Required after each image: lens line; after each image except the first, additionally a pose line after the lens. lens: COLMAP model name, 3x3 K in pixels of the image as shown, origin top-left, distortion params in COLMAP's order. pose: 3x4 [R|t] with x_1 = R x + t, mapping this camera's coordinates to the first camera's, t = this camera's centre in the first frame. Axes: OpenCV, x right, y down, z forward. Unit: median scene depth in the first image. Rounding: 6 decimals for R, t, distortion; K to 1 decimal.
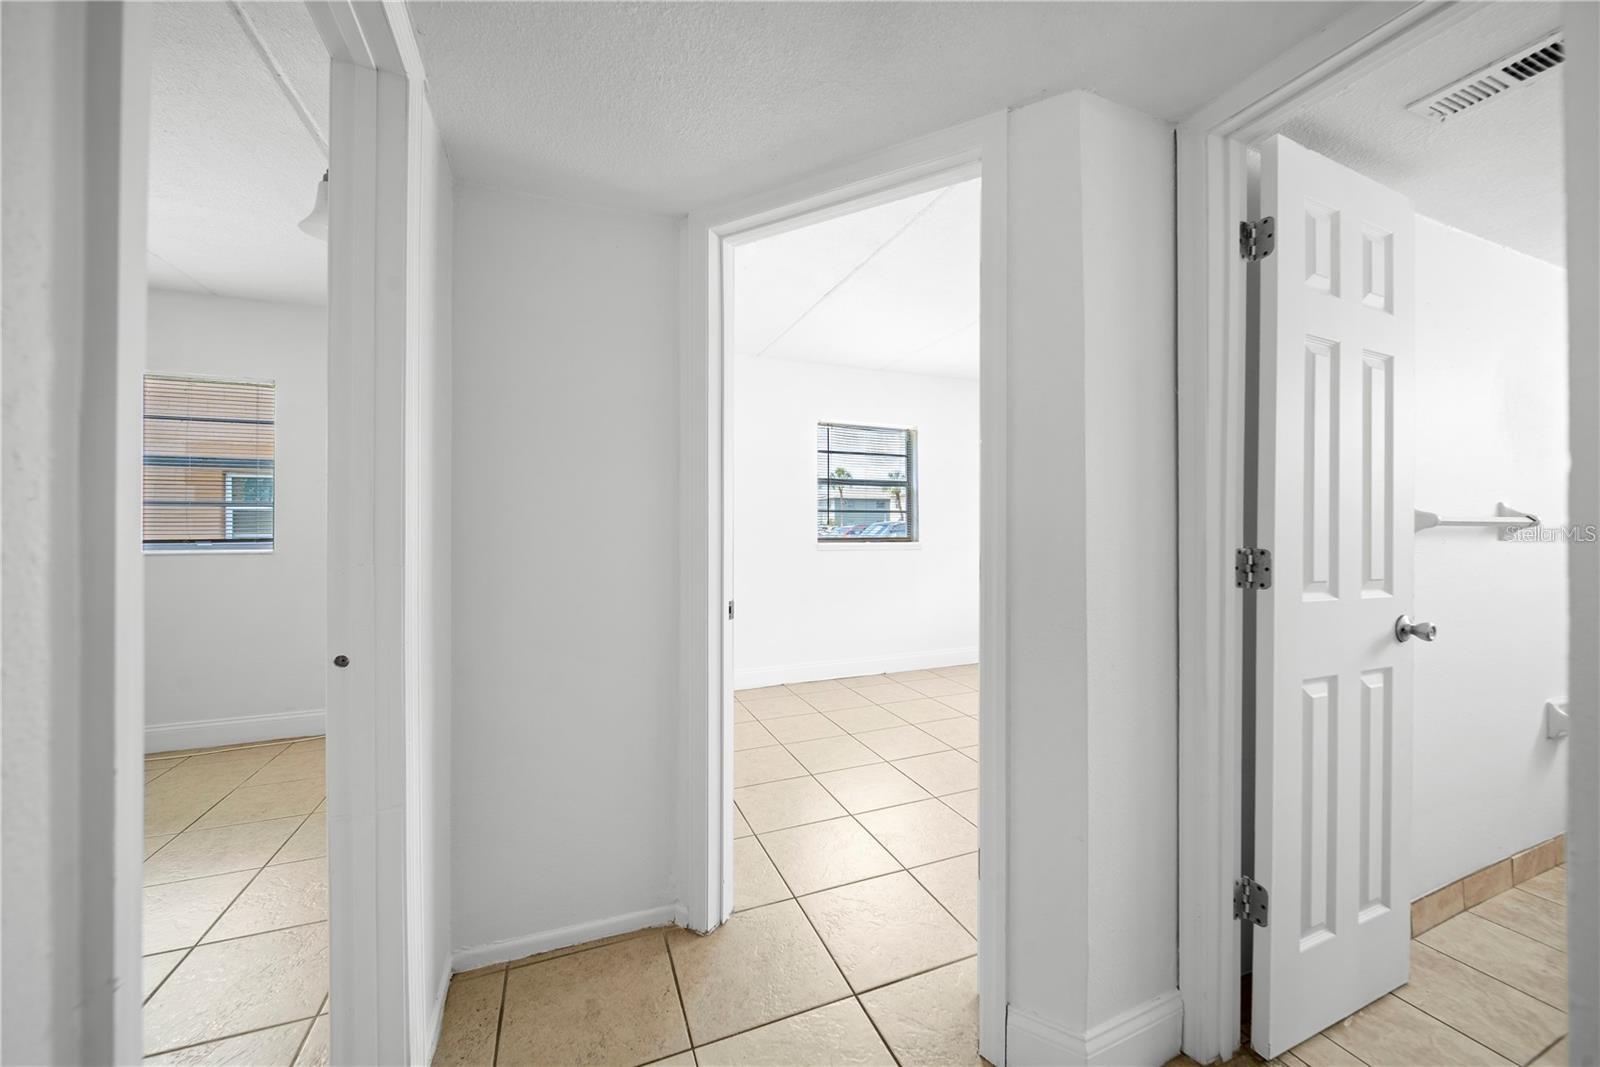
lens RADIAL K [[579.4, 0, 807.8], [0, 579.4, 530.5], [0, 0, 1]] dist [-0.000552, -0.000246]
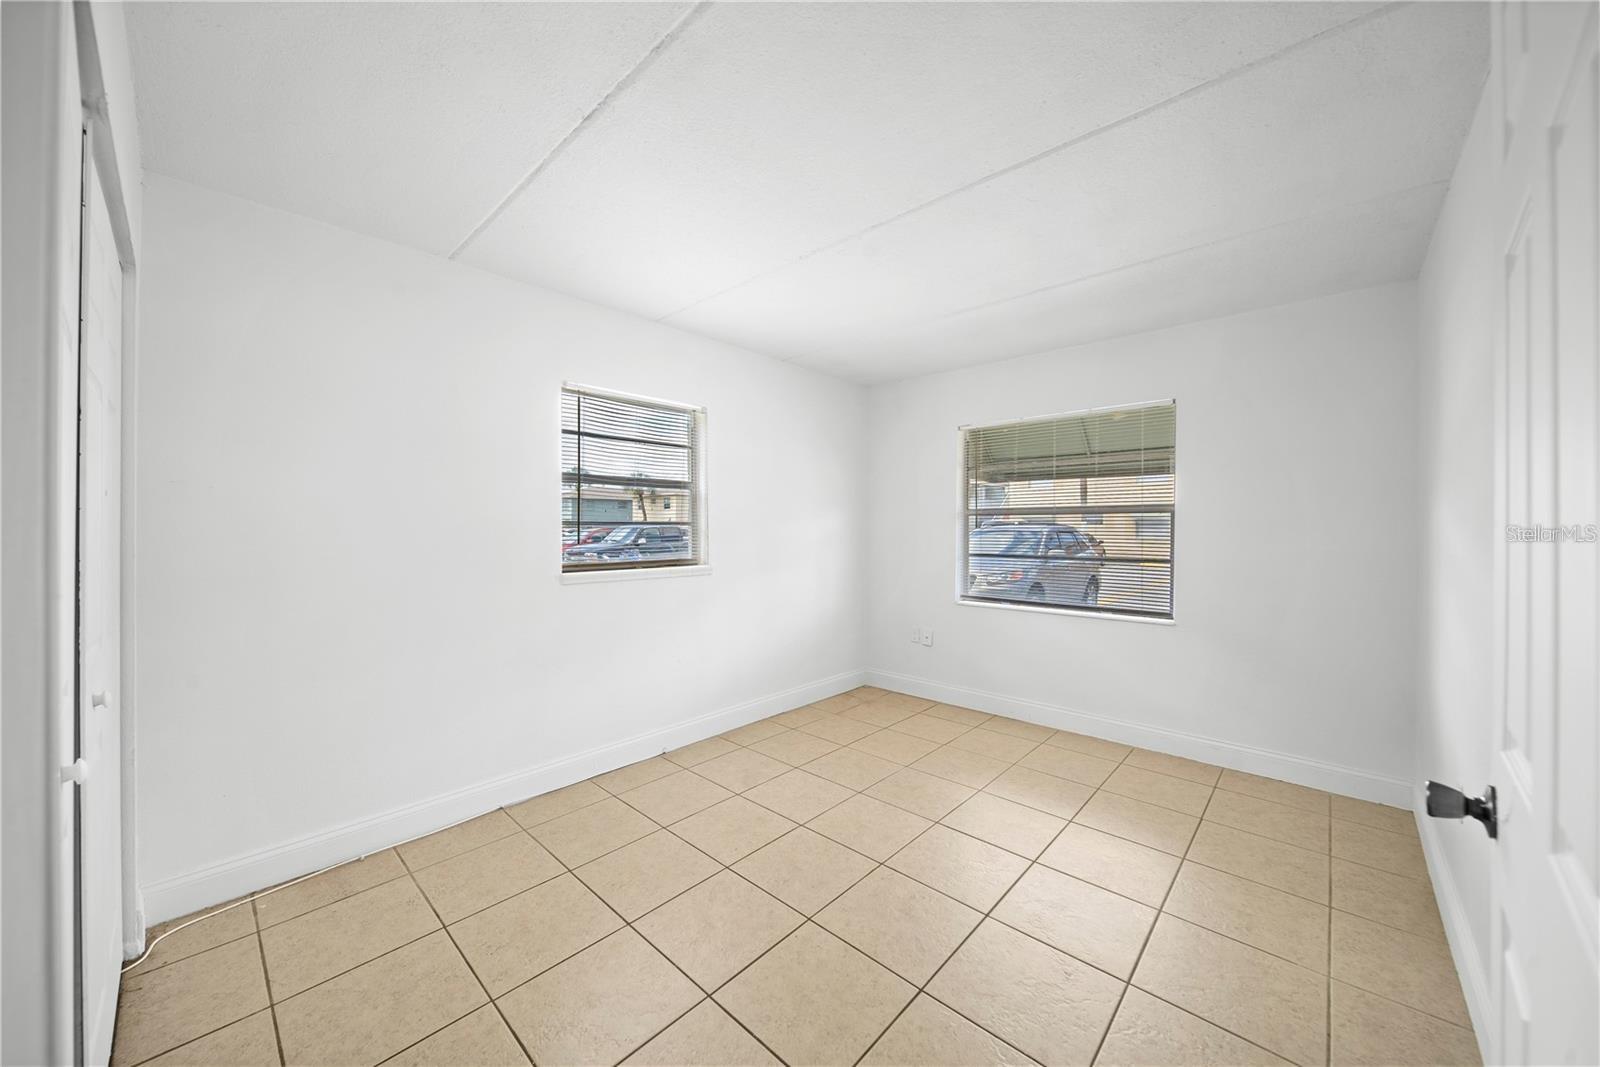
lens RADIAL K [[579.4, 0, 791.5], [0, 579.4, 531.0], [0, 0, 1]] dist [-0.000552, -0.000246]
pose [[0.917397, -0.001745, 0.397969, -0.004893], [0.002042, 0.999998, -0.000322, -0.023051], [-0.397968, 0.001108, 0.917399, 0.288746]]
